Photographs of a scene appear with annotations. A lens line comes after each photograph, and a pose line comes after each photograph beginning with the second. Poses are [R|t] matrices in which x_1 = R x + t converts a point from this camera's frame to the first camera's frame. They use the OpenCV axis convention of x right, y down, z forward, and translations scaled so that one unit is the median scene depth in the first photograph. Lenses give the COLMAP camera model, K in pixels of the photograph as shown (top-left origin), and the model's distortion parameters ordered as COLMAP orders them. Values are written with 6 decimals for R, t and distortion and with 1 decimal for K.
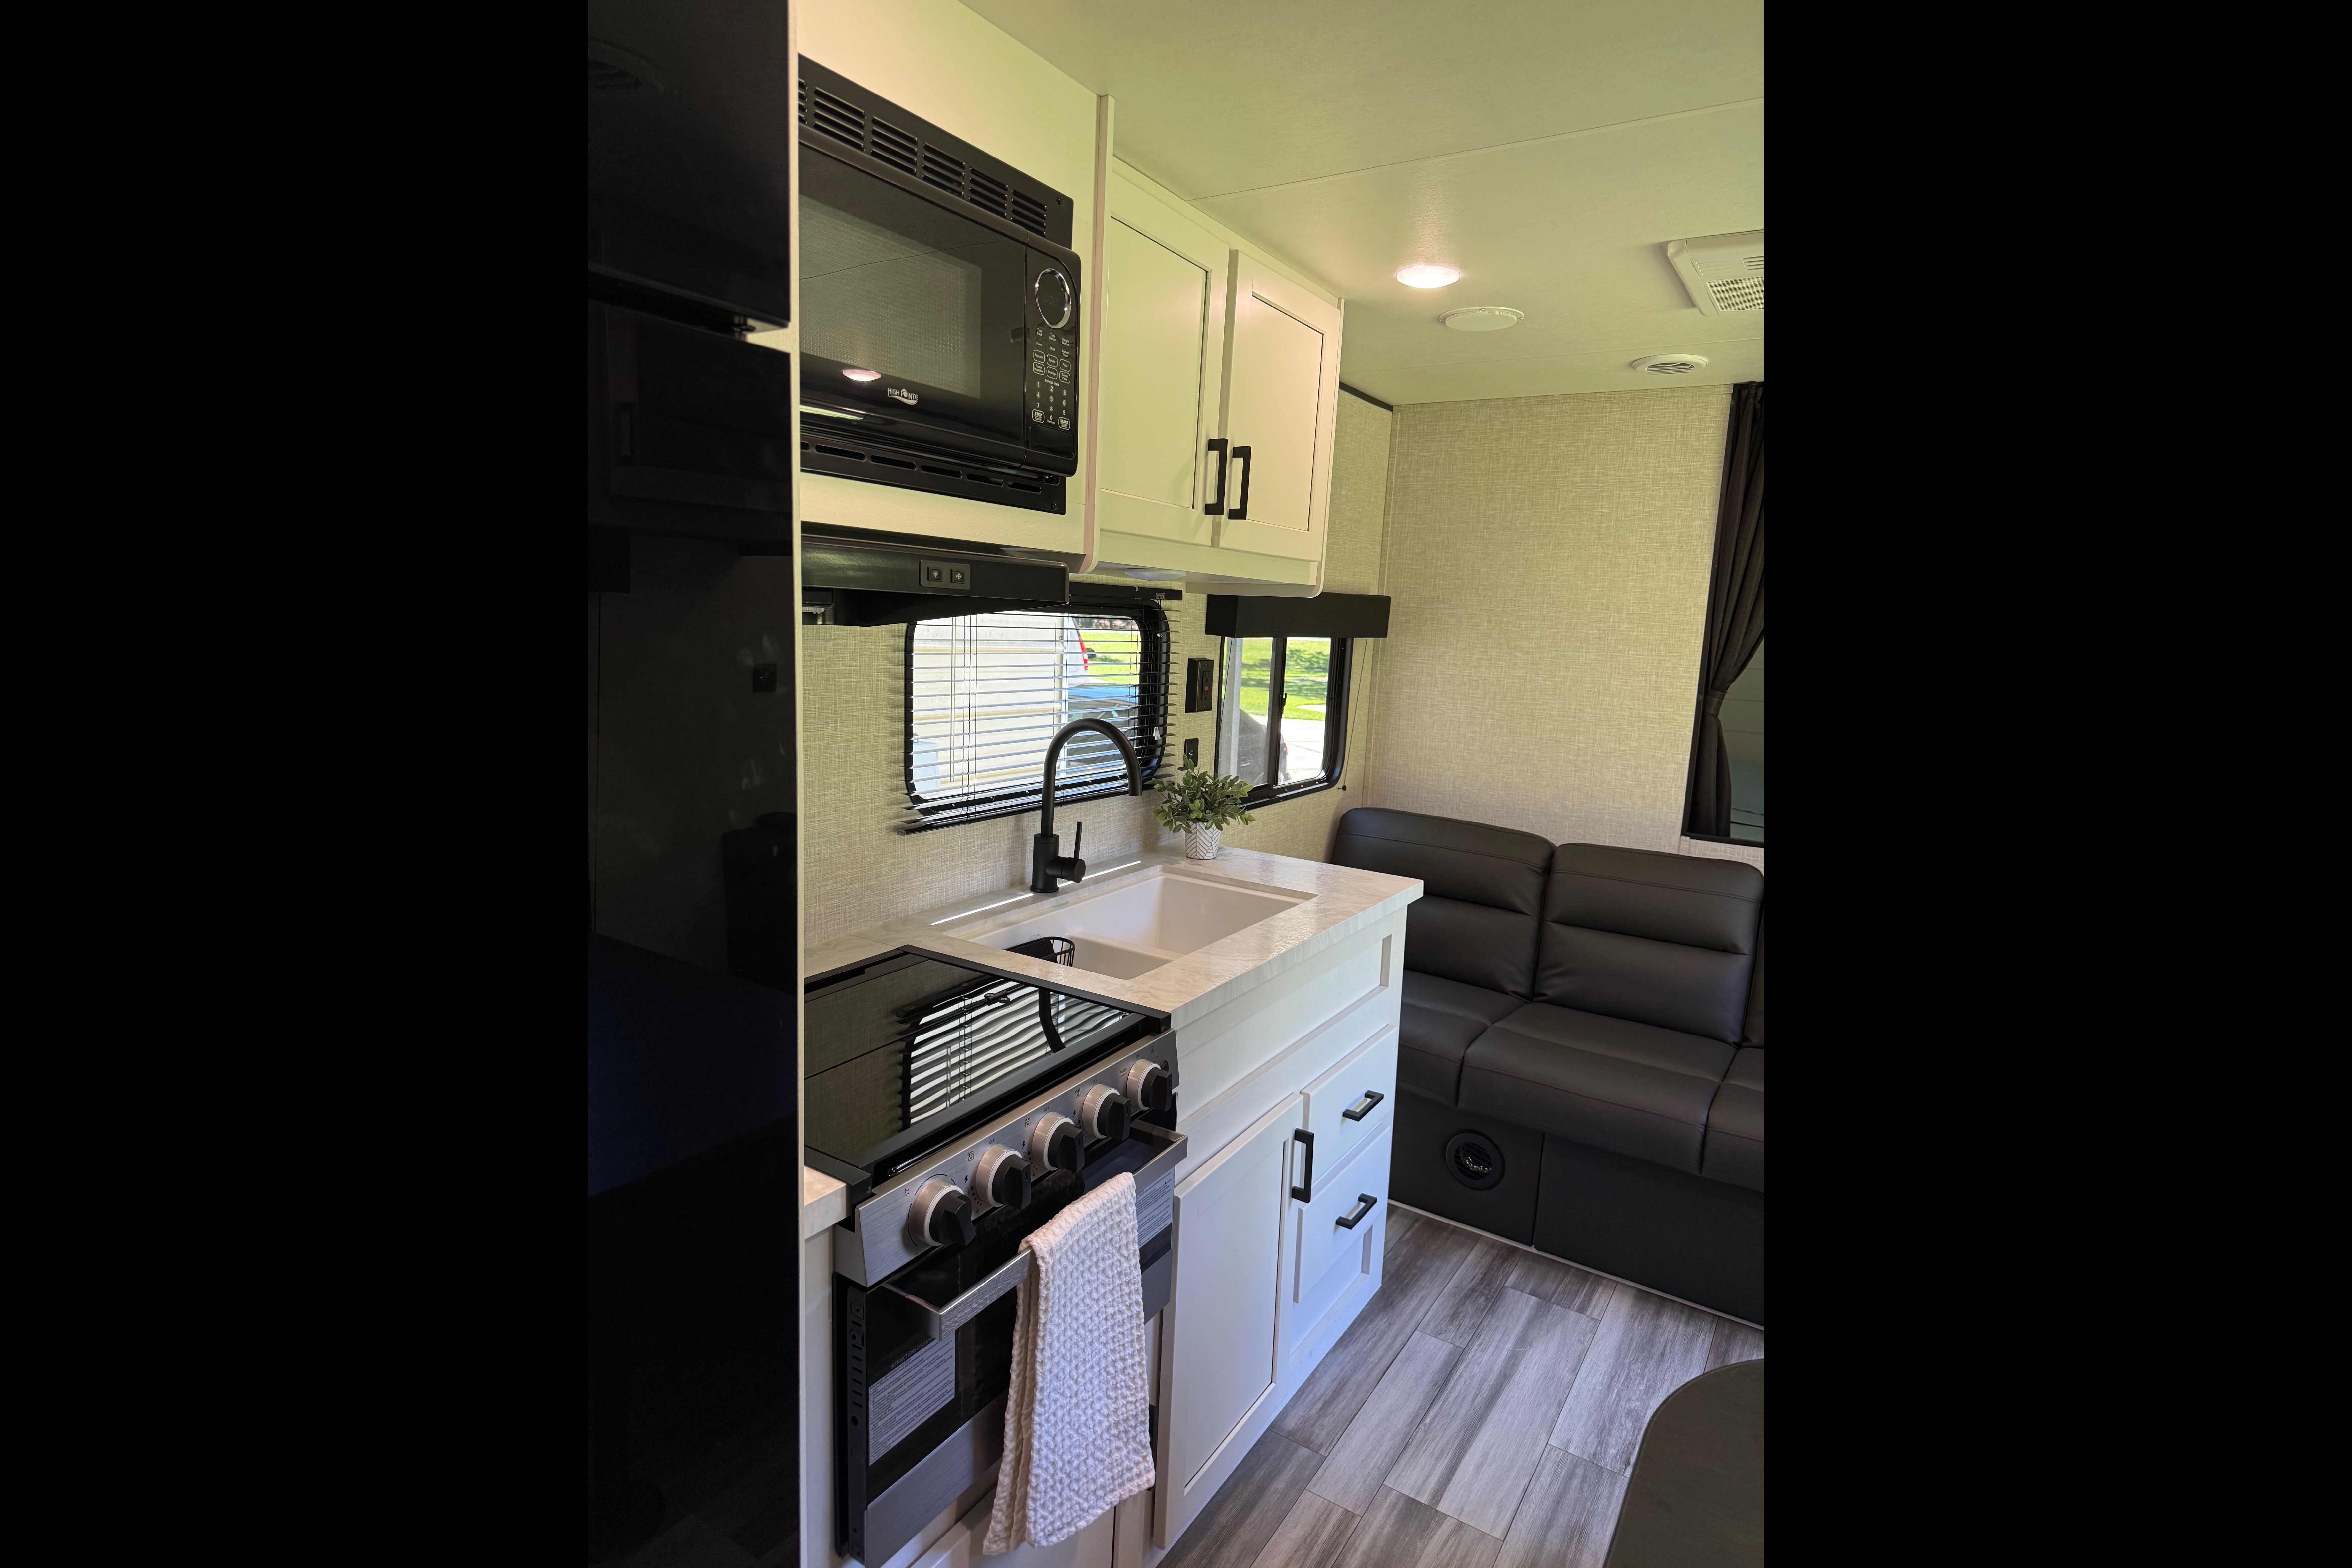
lens RADIAL K [[1080.4, 0, 1178.2], [0, 1080.4, 779.3], [0, 0, 1]] dist [0.046704, -0.067786]
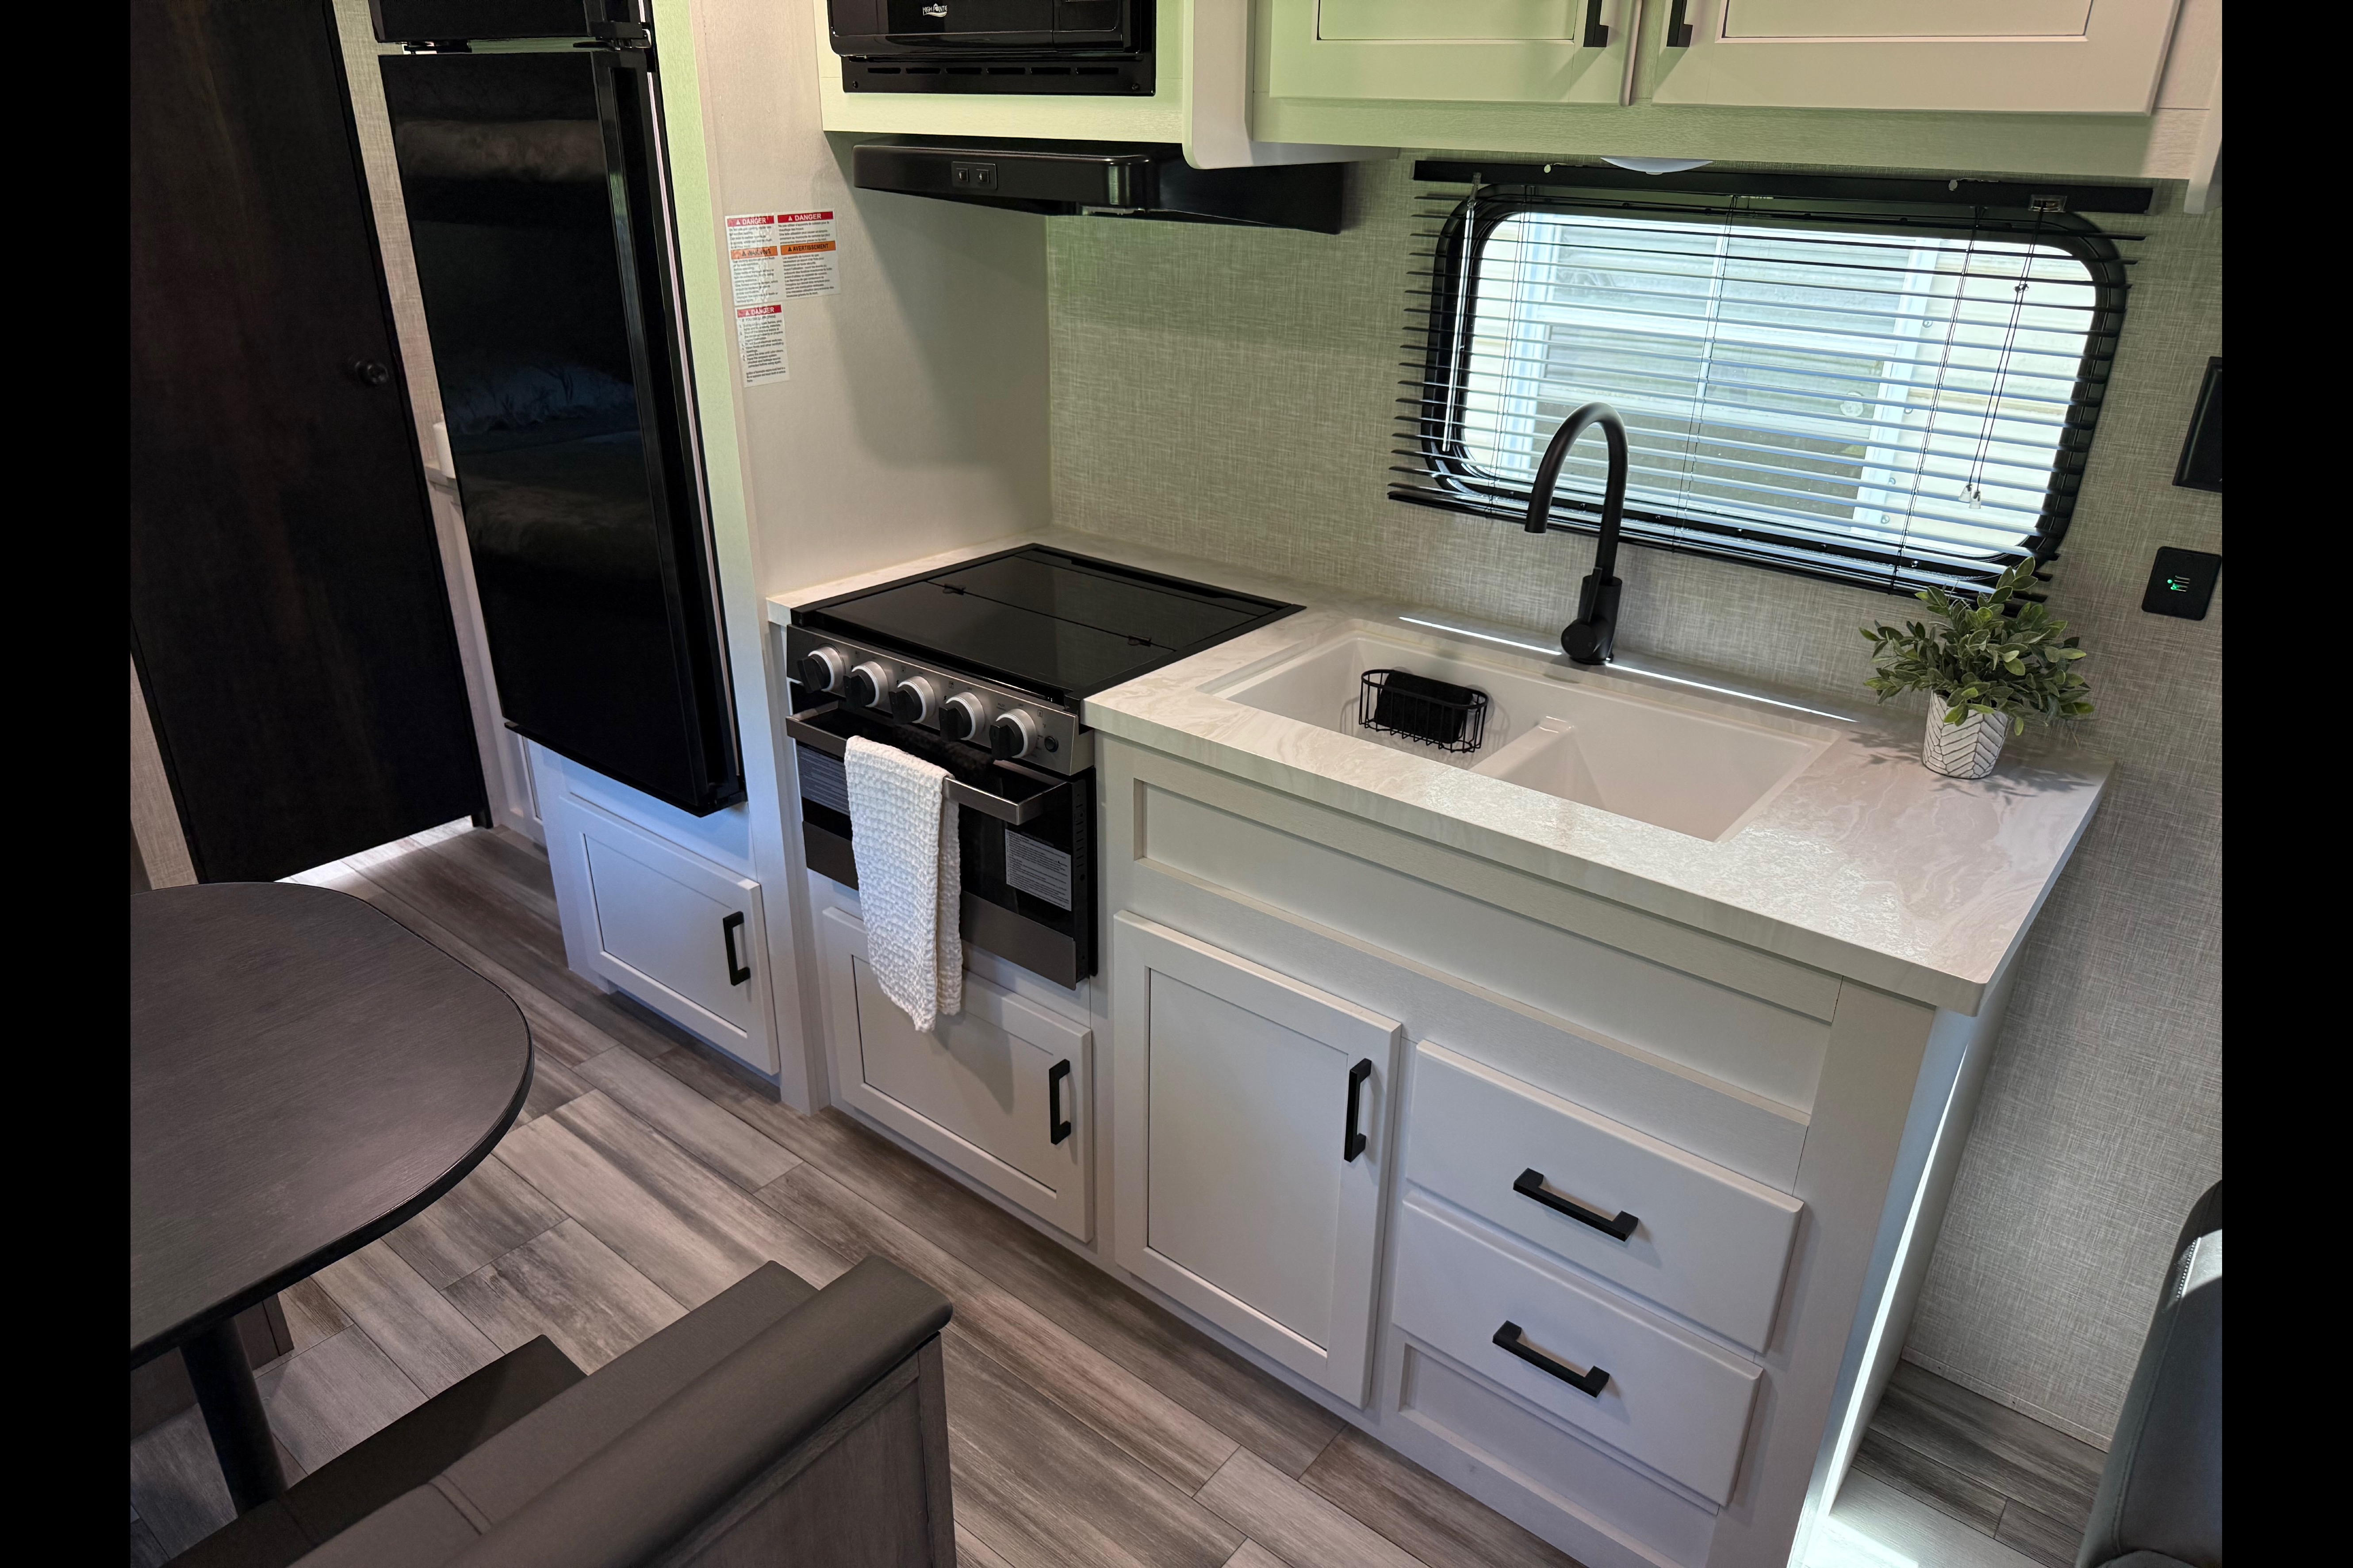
lens RADIAL K [[1475.6, 0, 1189.5], [0, 1475.6, 788.6], [0, 0, 1]] dist [0.091818, -0.117832]
pose [[-0.095154, 0.373707, -0.922653, 0.903491], [-0.167917, 0.907551, 0.384908, -0.160847], [0.981198, 0.191555, -0.023605, 0.889609]]
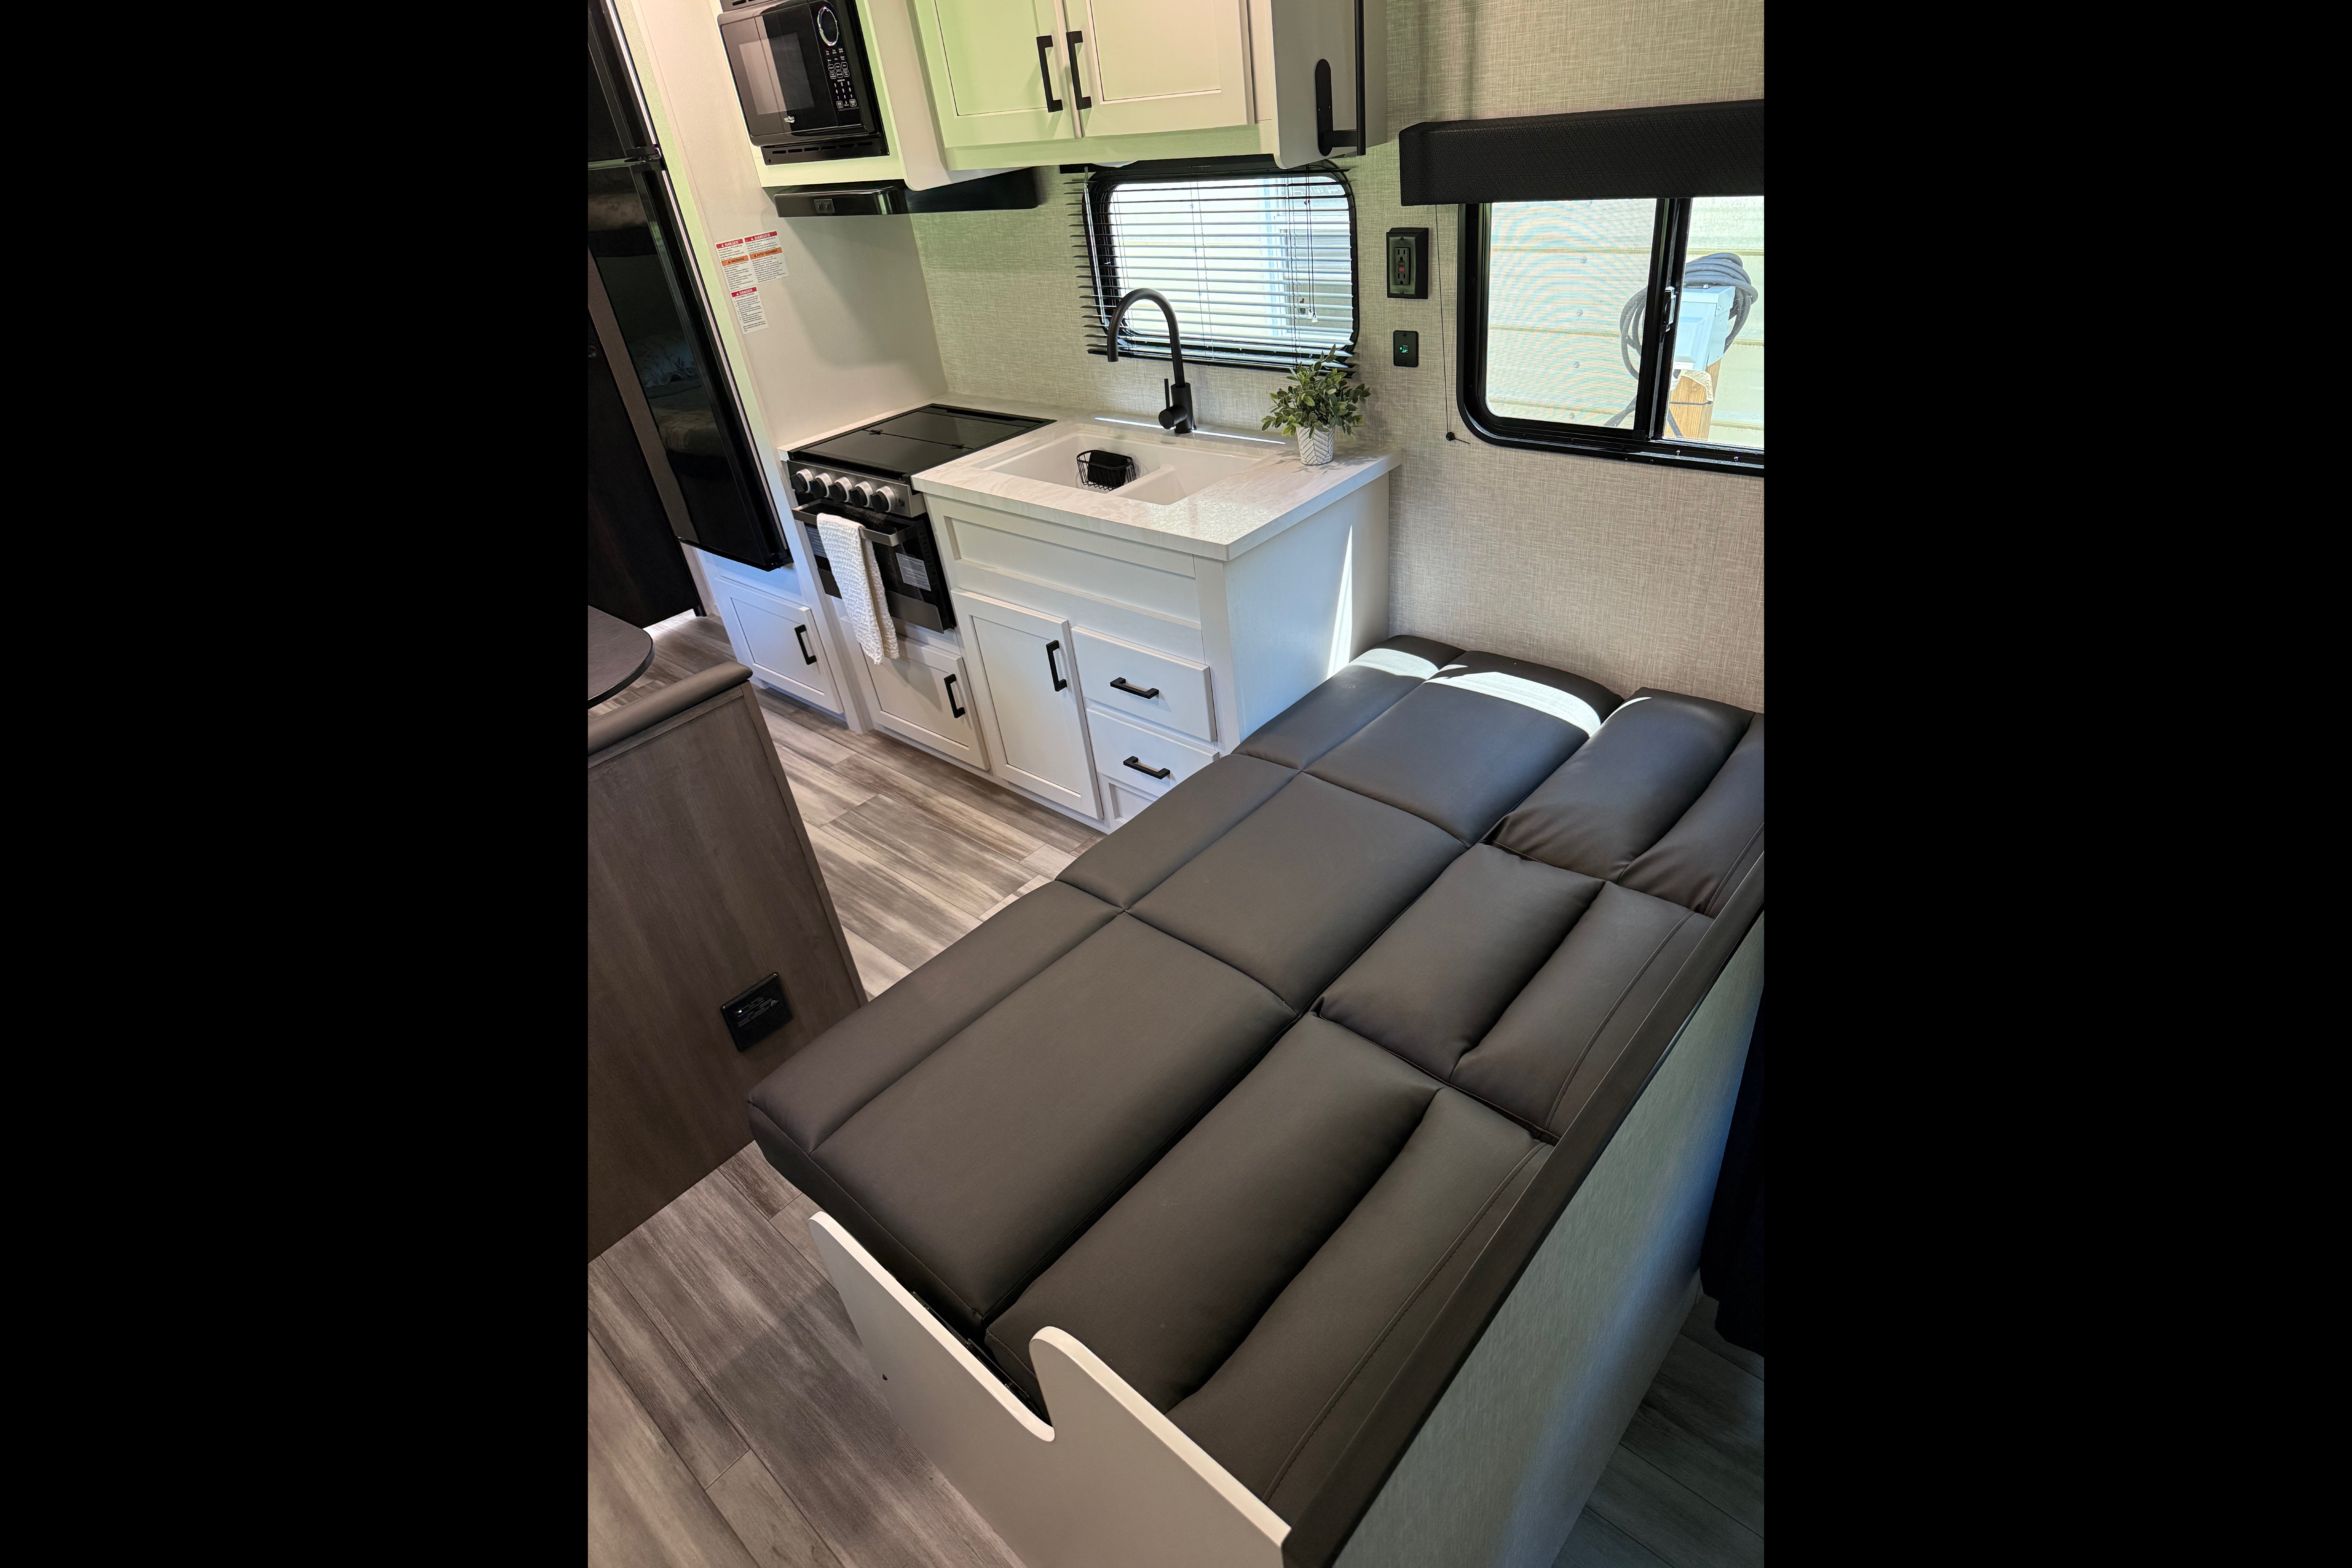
lens RADIAL K [[1080.4, 0, 1178.2], [0, 1080.4, 779.3], [0, 0, 1]] dist [0.046704, -0.067786]
pose [[-0.142269, 0.524194, -0.839631, 1.340835], [-0.042441, 0.844249, 0.534268, -0.268337], [0.988918, 0.111645, -0.097863, 1.315807]]
